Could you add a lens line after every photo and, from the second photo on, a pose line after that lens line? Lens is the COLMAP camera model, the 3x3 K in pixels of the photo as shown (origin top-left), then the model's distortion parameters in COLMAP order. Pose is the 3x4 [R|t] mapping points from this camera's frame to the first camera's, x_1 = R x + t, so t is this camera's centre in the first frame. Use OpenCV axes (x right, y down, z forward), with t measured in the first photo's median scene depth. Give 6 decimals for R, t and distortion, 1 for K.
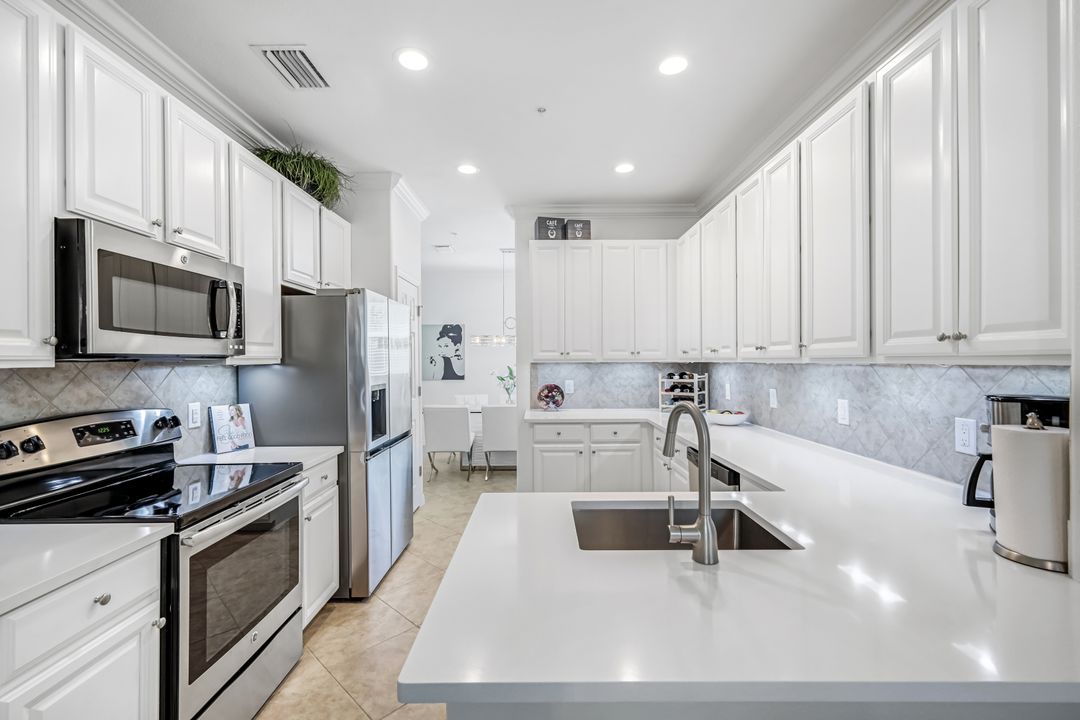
lens RADIAL K [[466.9, 0, 540.2], [0, 466.9, 357.3], [0, 0, 1]] dist [0.004671, 0.000294]
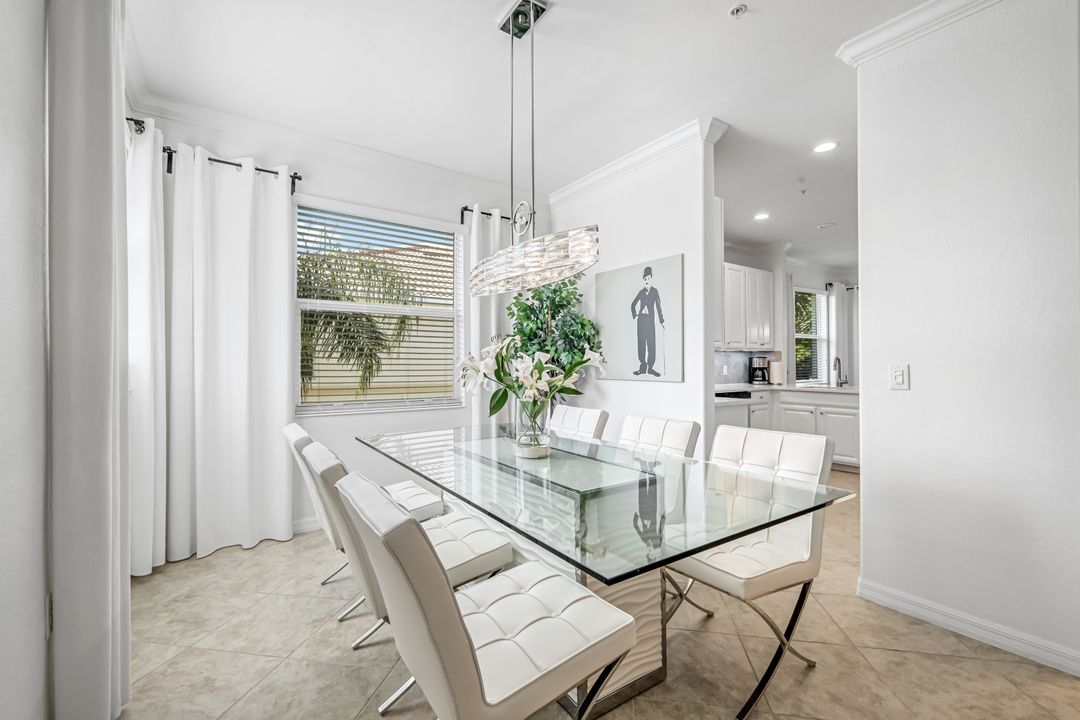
lens RADIAL K [[466.9, 0, 540.2], [0, 466.9, 357.3], [0, 0, 1]] dist [0.004671, 0.000294]
pose [[-0.563196, 0.018307, 0.826120, -0.585595], [0.000756, 0.999766, -0.021639, 0.063684], [-0.826323, -0.011562, -0.563078, 1.905676]]
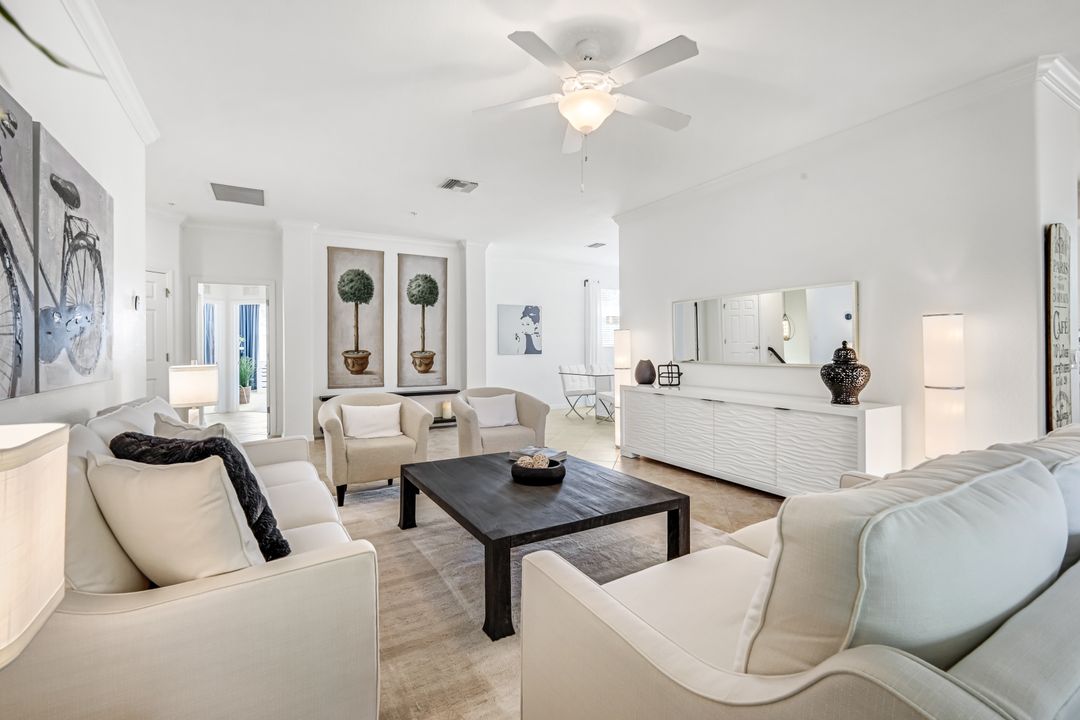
lens RADIAL K [[477.4, 0, 536.1], [0, 477.4, 344.6], [0, 0, 1]] dist [0.000488, -0.000046]
pose [[0.873328, 0.007059, 0.487082, -1.516406], [-0.005260, 0.999973, -0.005060, 0.062340], [-0.487104, 0.001857, 0.873342, -0.060713]]
